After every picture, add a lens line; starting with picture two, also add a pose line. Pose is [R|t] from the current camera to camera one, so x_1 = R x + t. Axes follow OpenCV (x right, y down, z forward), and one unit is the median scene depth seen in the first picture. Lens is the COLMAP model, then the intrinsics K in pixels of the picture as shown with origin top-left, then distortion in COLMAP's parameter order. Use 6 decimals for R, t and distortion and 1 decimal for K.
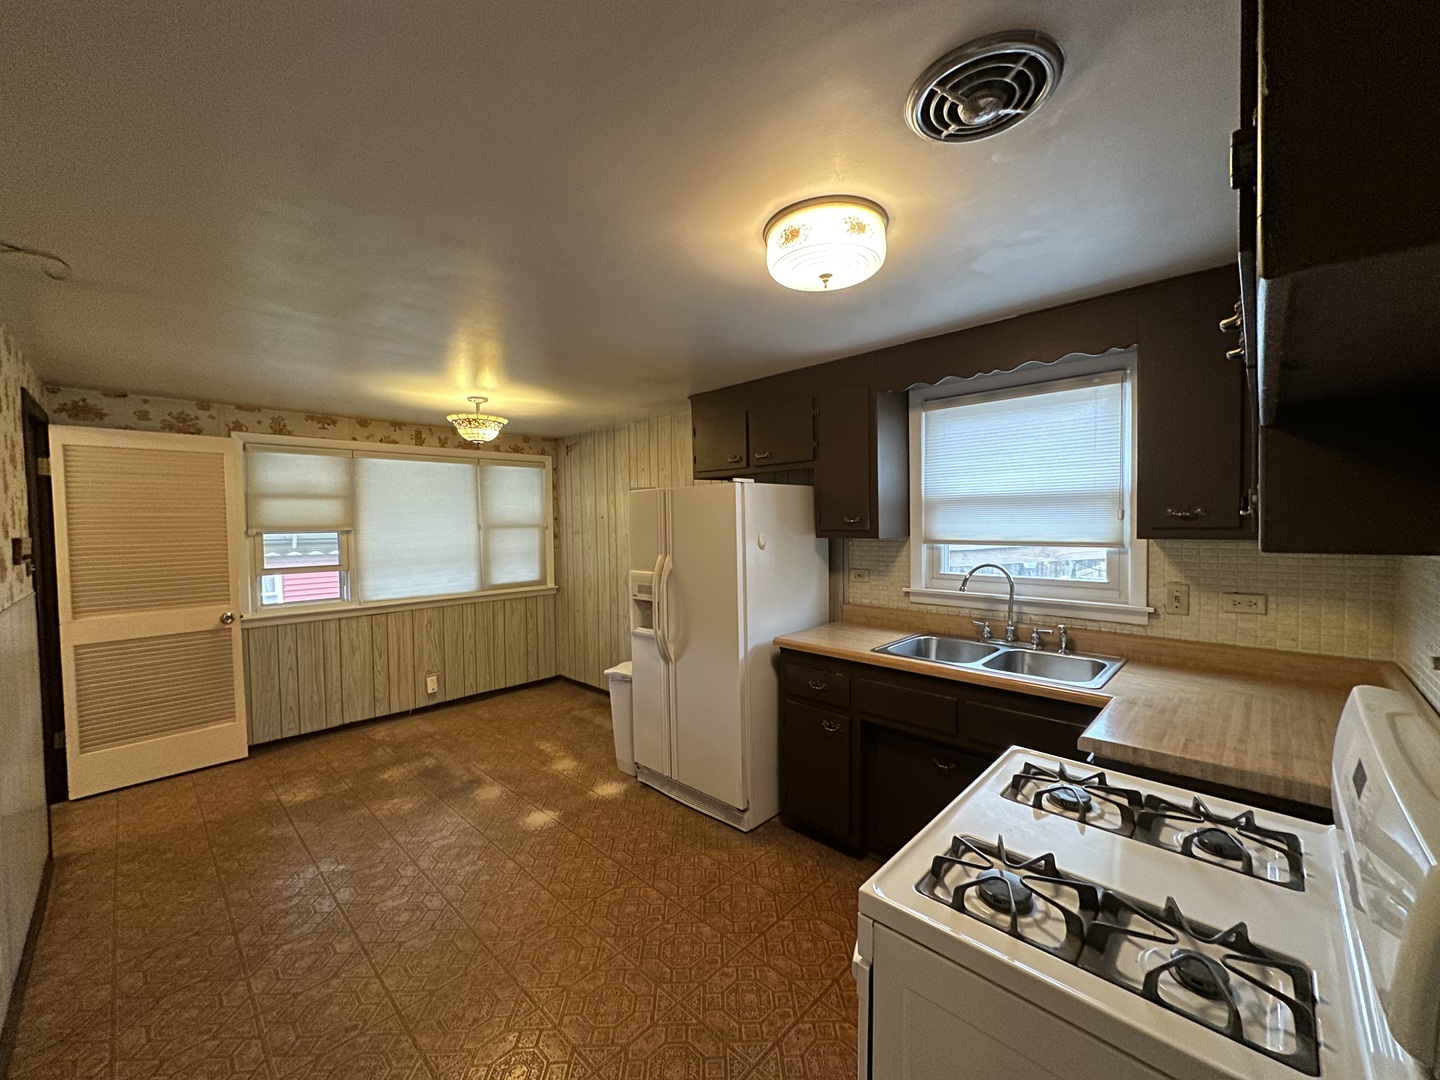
lens RADIAL K [[570.7, 0, 714.8], [0, 570.7, 544.6], [0, 0, 1]] dist [-0.001524, 0.000009]
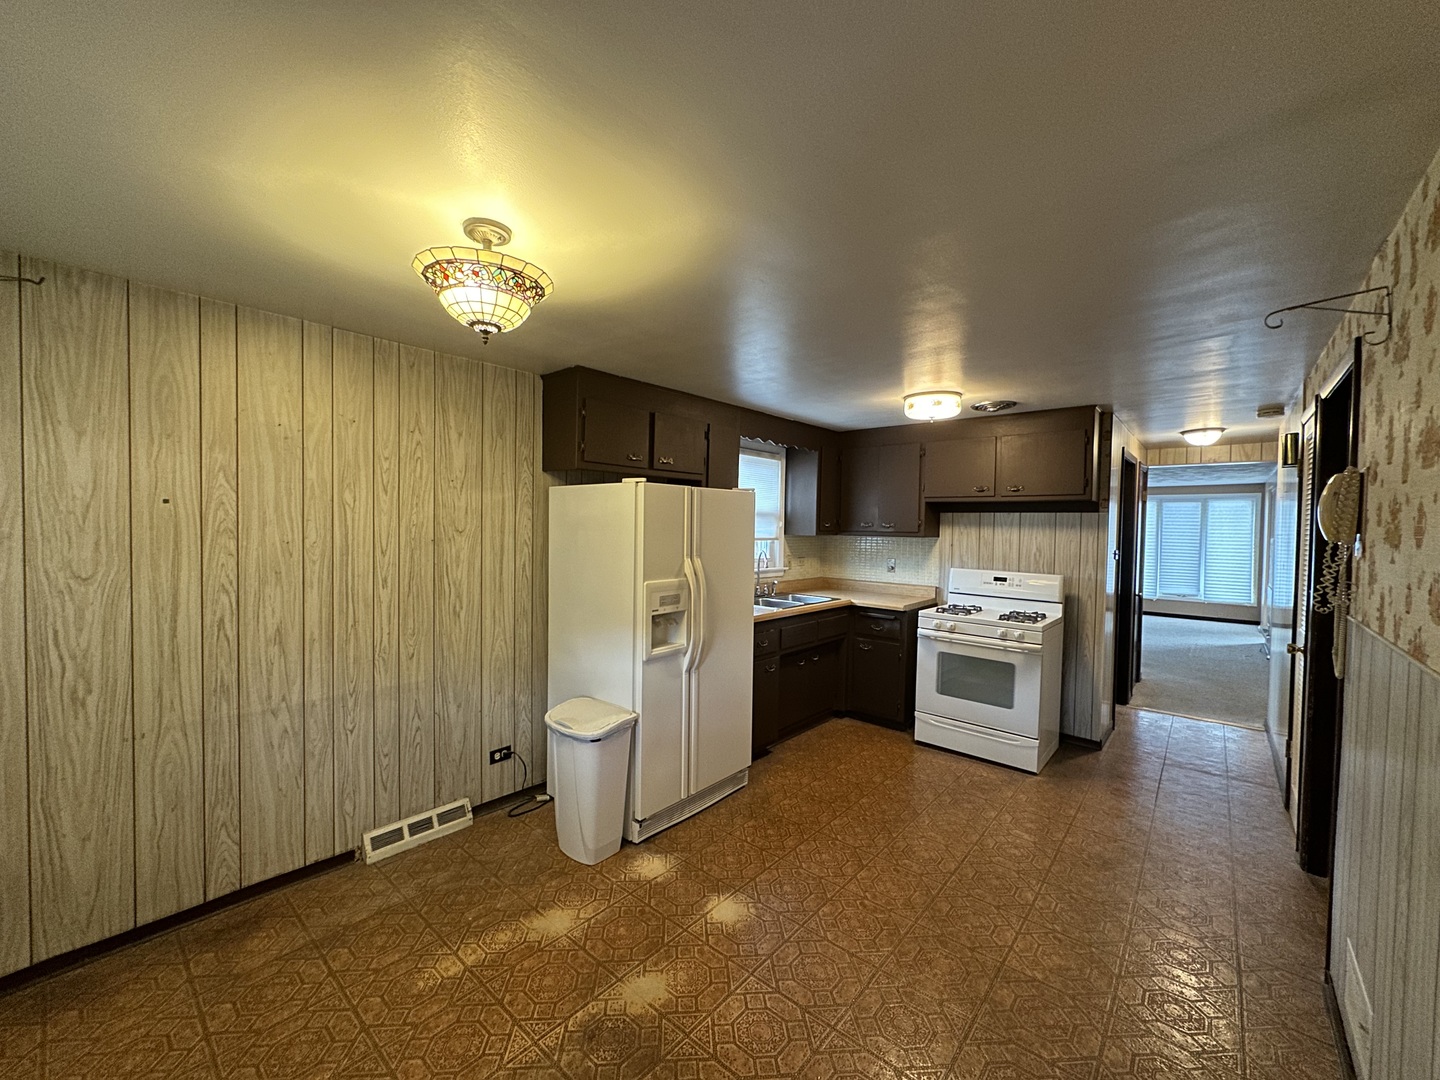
lens RADIAL K [[569.0, 0, 728.2], [0, 569.0, 537.8], [0, 0, 1]] dist [0.001266, 0.000065]
pose [[-0.057784, -0.010430, 0.998275, -0.996208], [0.026008, 0.999590, 0.011949, -0.024102], [-0.997990, 0.026654, -0.057489, 0.965964]]
